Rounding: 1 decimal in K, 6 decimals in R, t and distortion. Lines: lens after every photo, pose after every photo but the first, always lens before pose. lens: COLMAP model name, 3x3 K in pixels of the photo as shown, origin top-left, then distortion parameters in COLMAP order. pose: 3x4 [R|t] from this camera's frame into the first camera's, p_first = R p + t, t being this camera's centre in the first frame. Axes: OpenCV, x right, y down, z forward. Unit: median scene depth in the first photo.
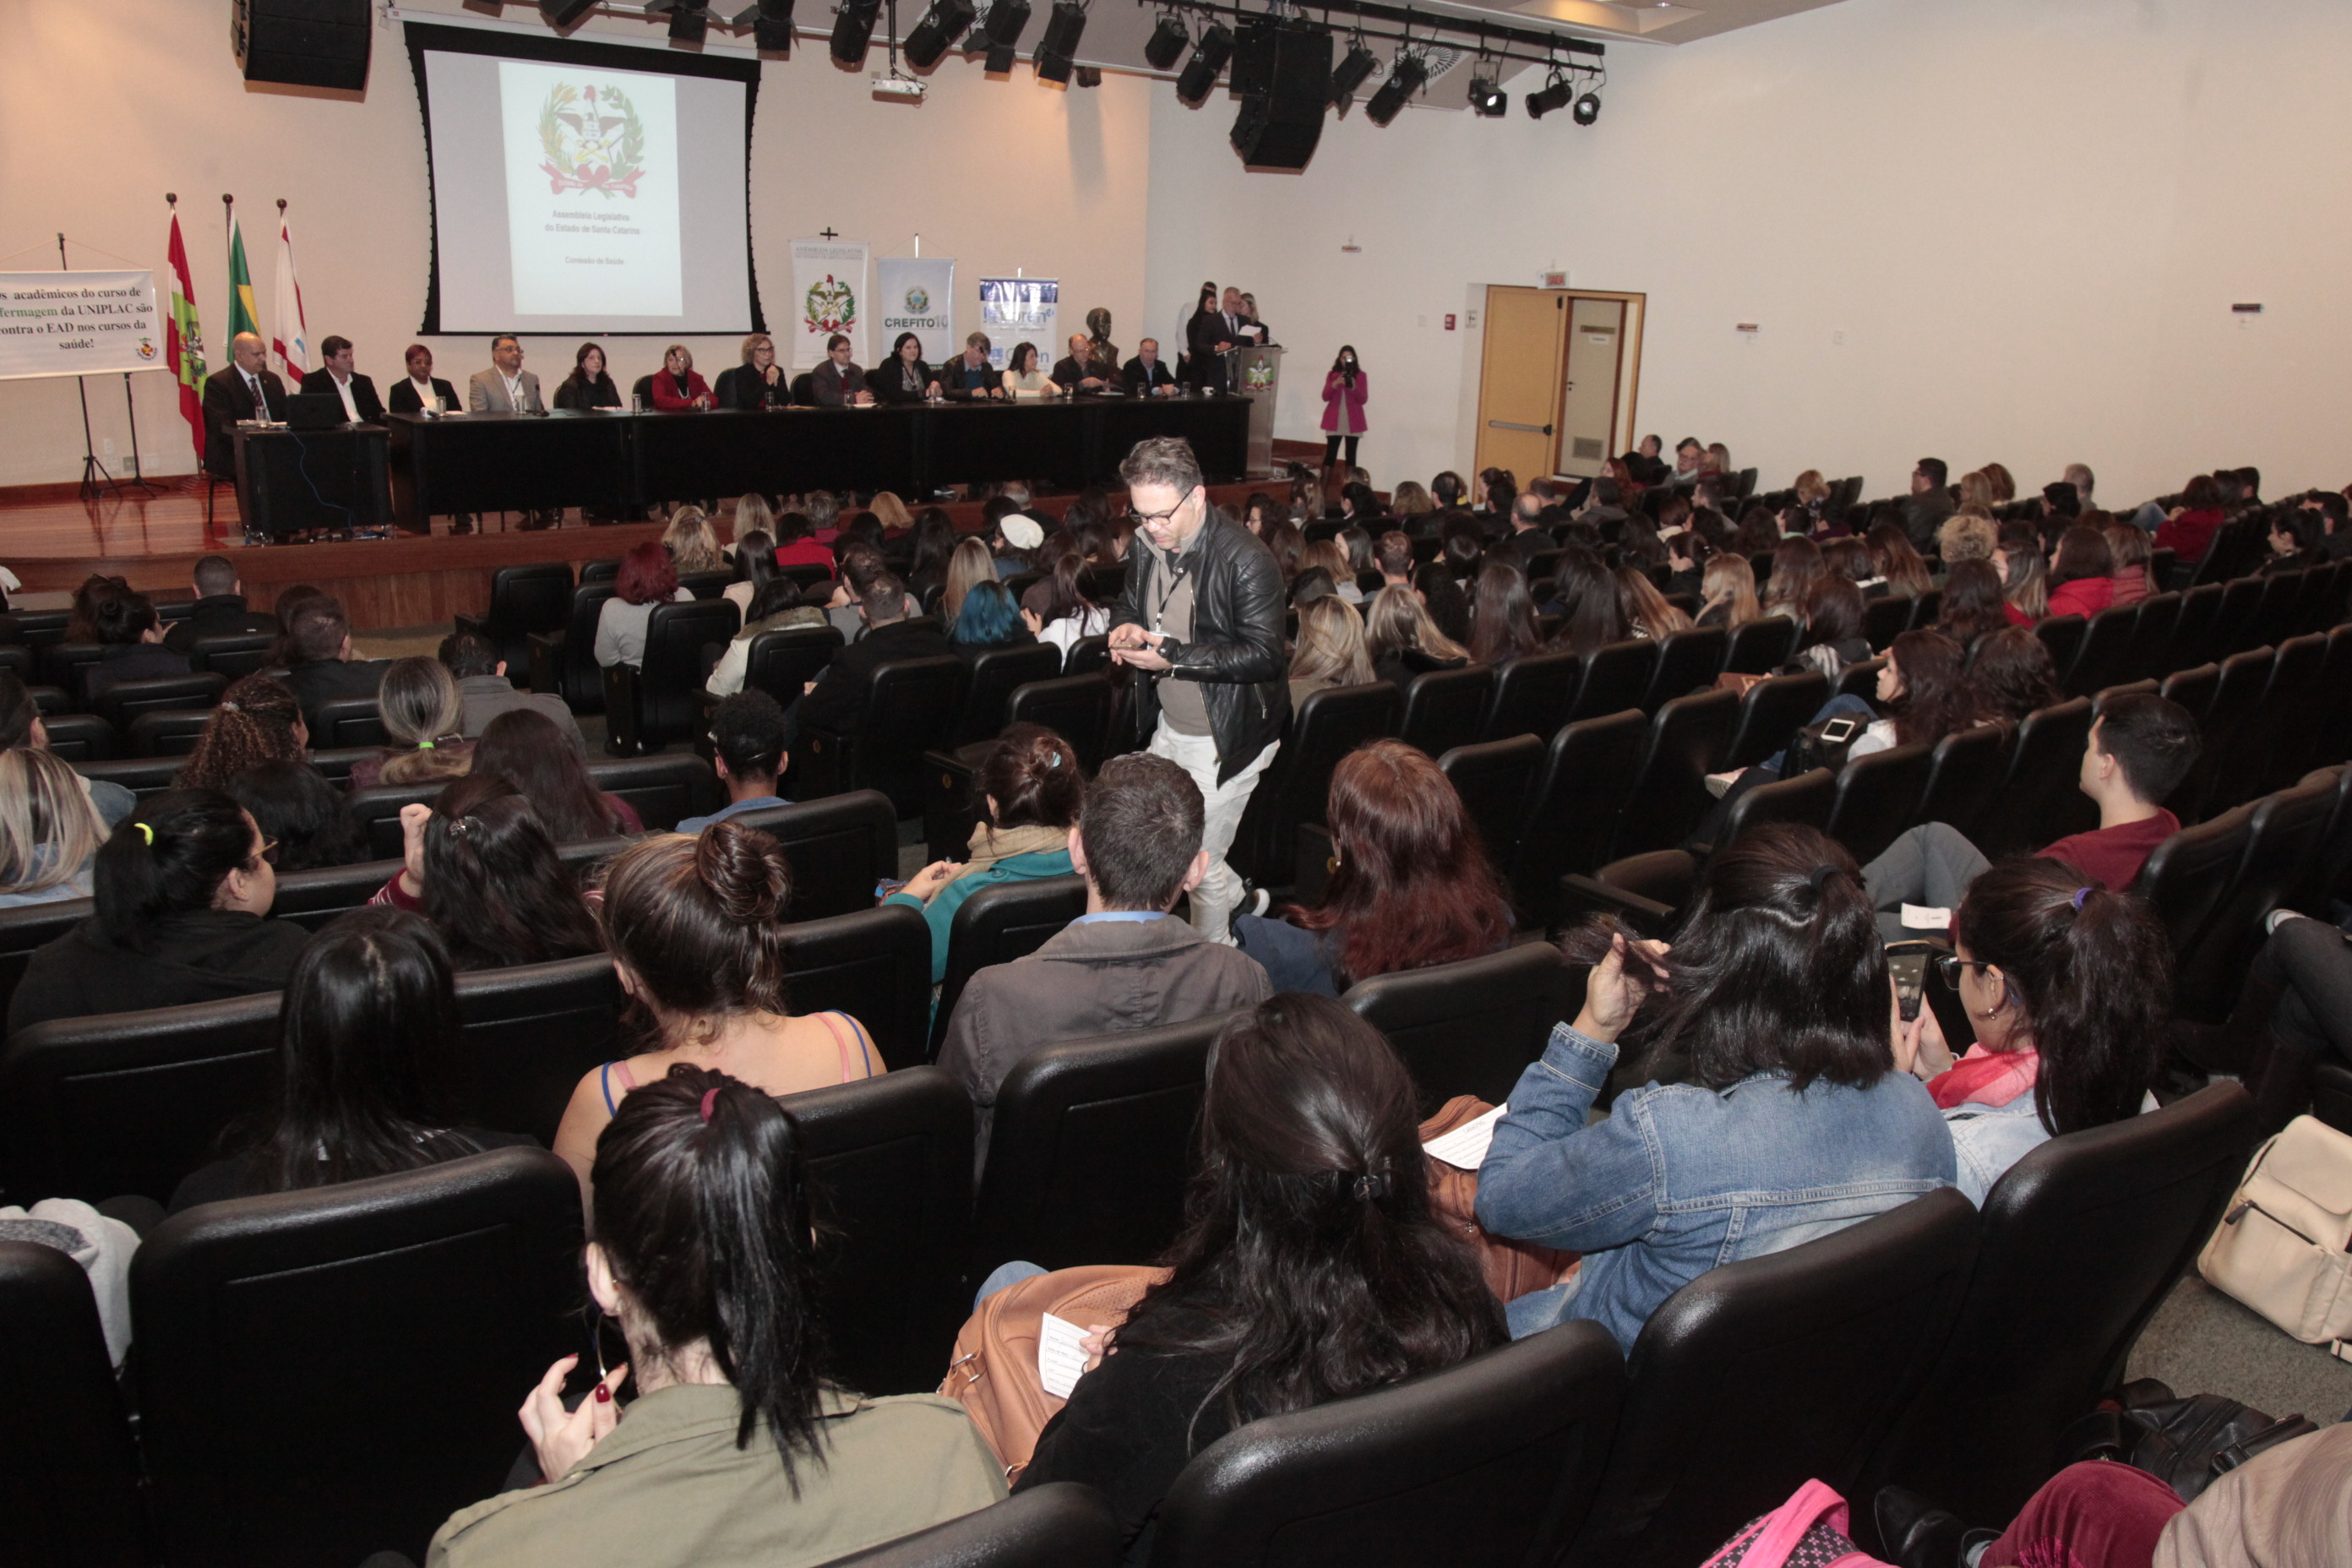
lens RADIAL K [[1893.9, 0, 1181.5], [0, 1893.9, 727.0], [0, 0, 1]] dist [-0.000750, 0.004270]
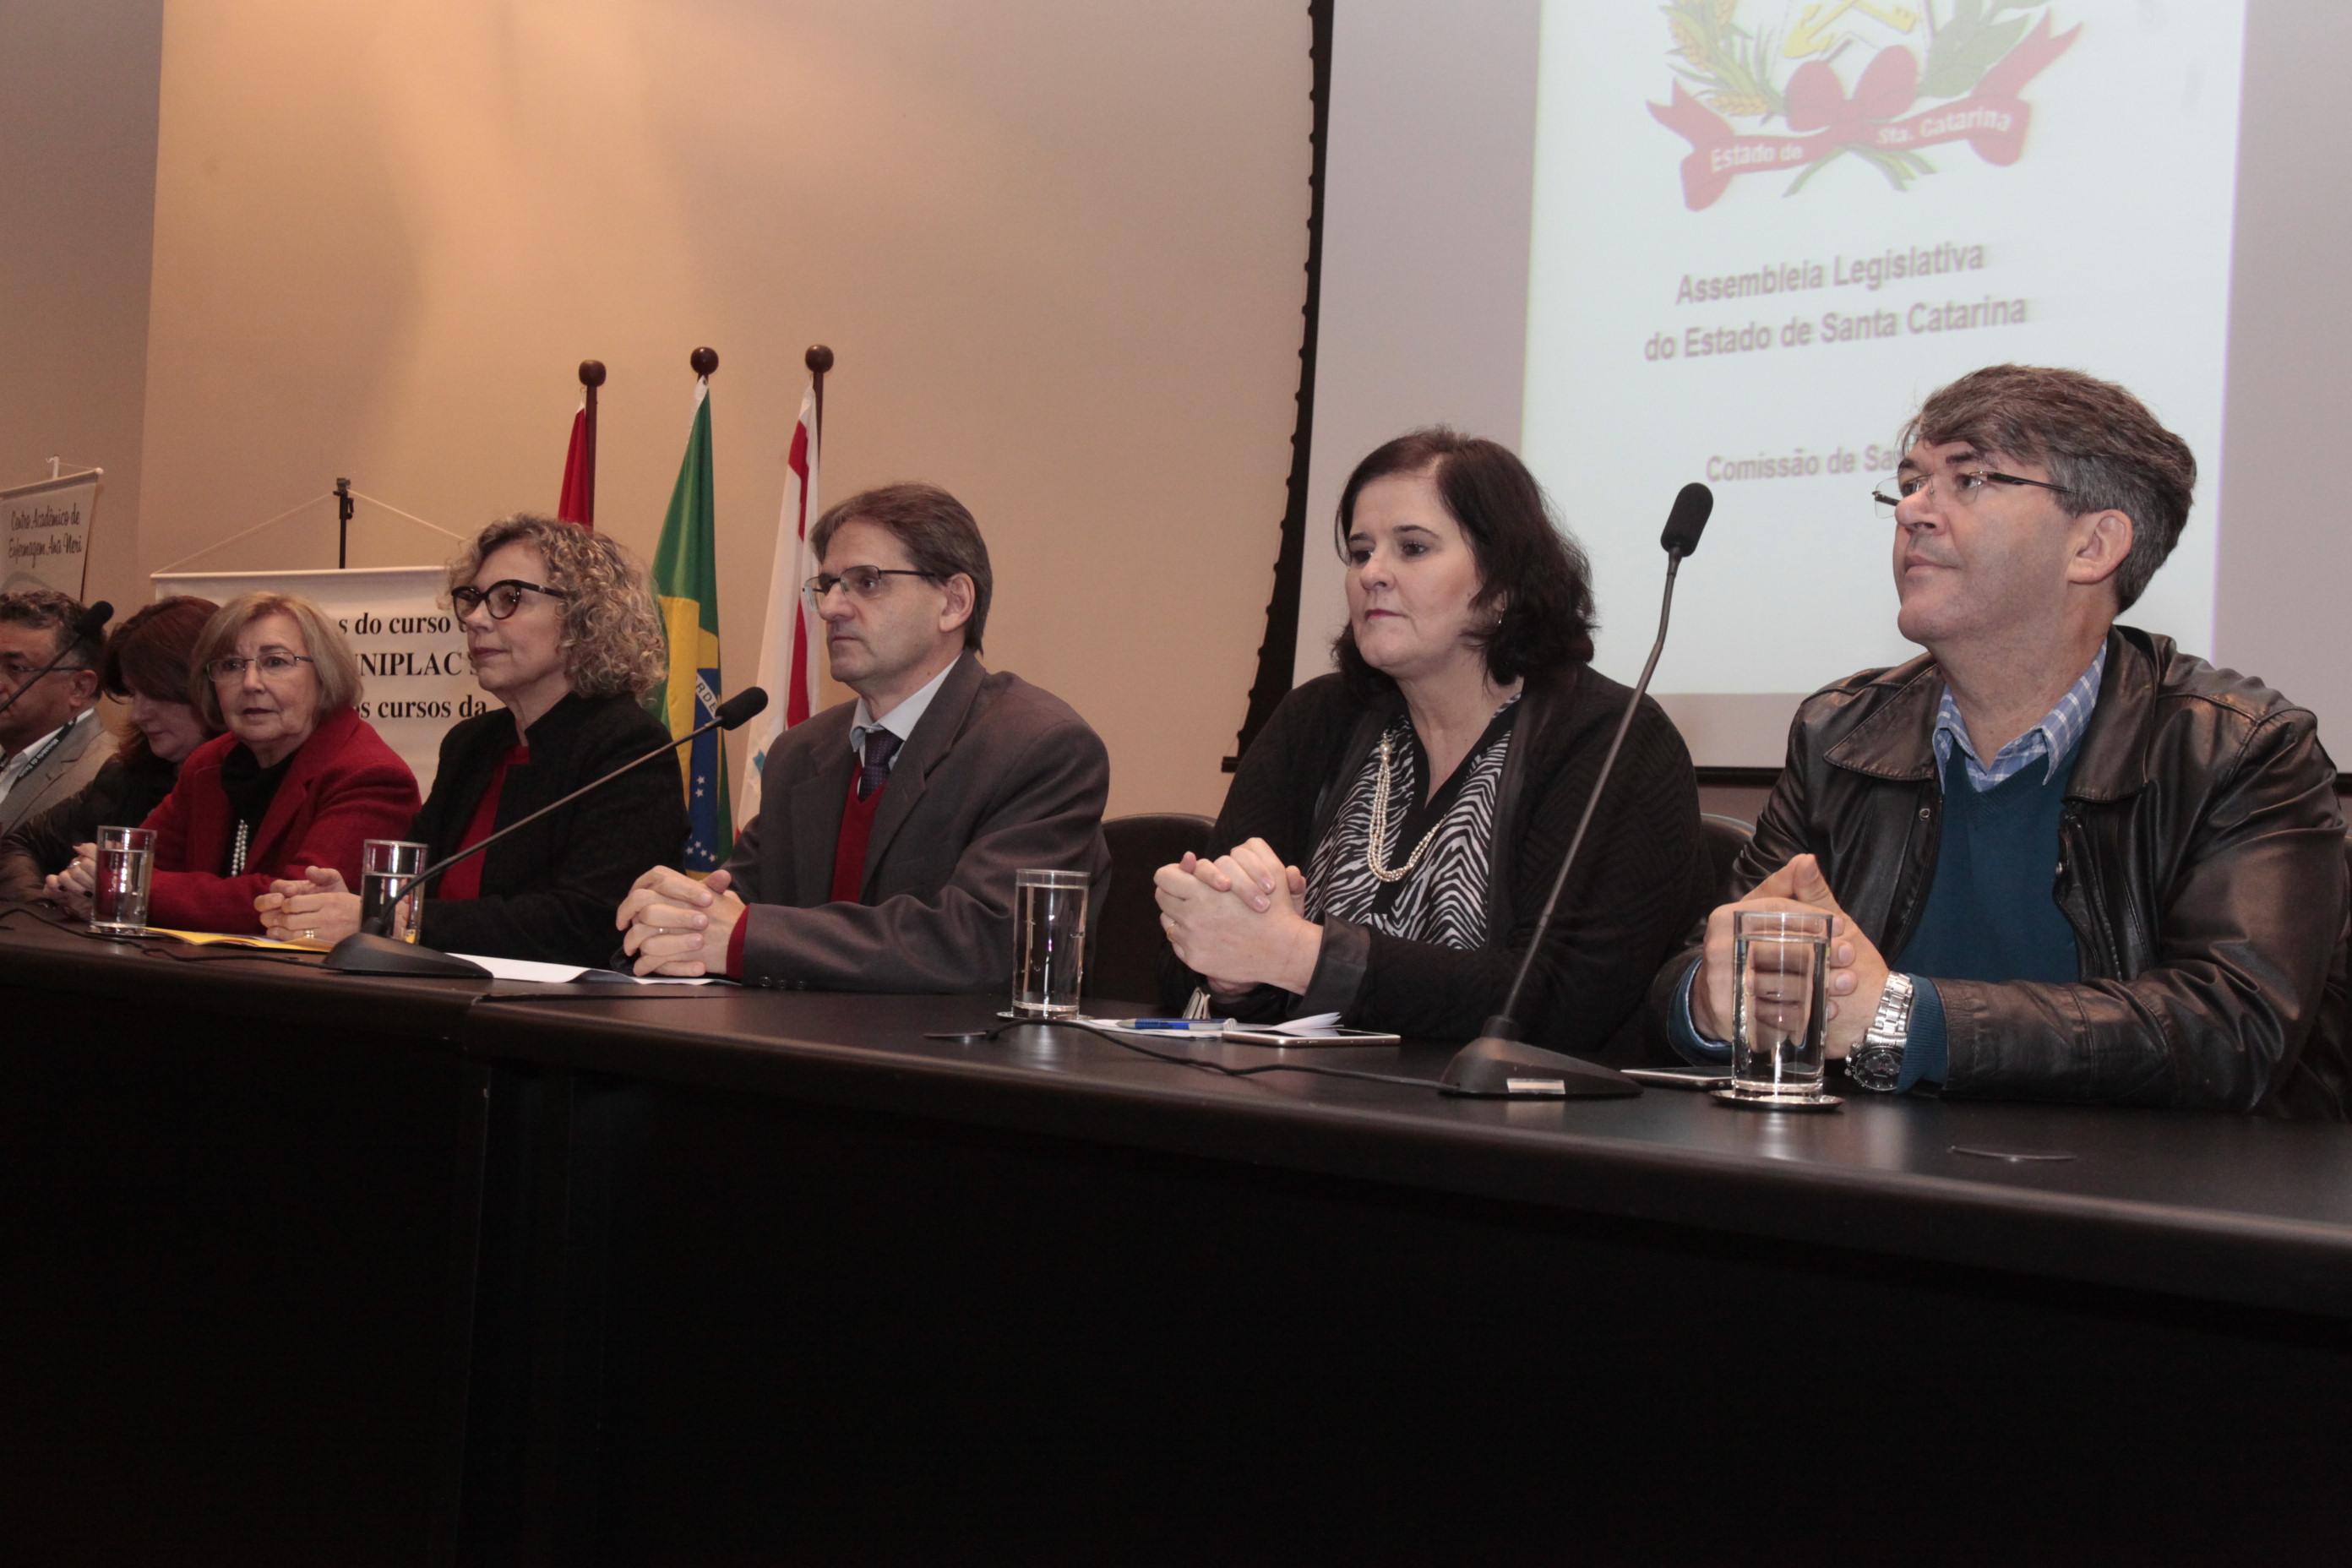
lens RADIAL K [[2827.3, 0, 1225.5], [0, 2827.3, 813.0], [0, 0, 1]] dist [0.016932, 0.272235]
pose [[0.120675, -0.049419, -0.991461, 0.017598], [-0.284714, 0.955077, -0.082259, -0.159594], [0.950986, 0.292210, 0.101184, 0.922038]]
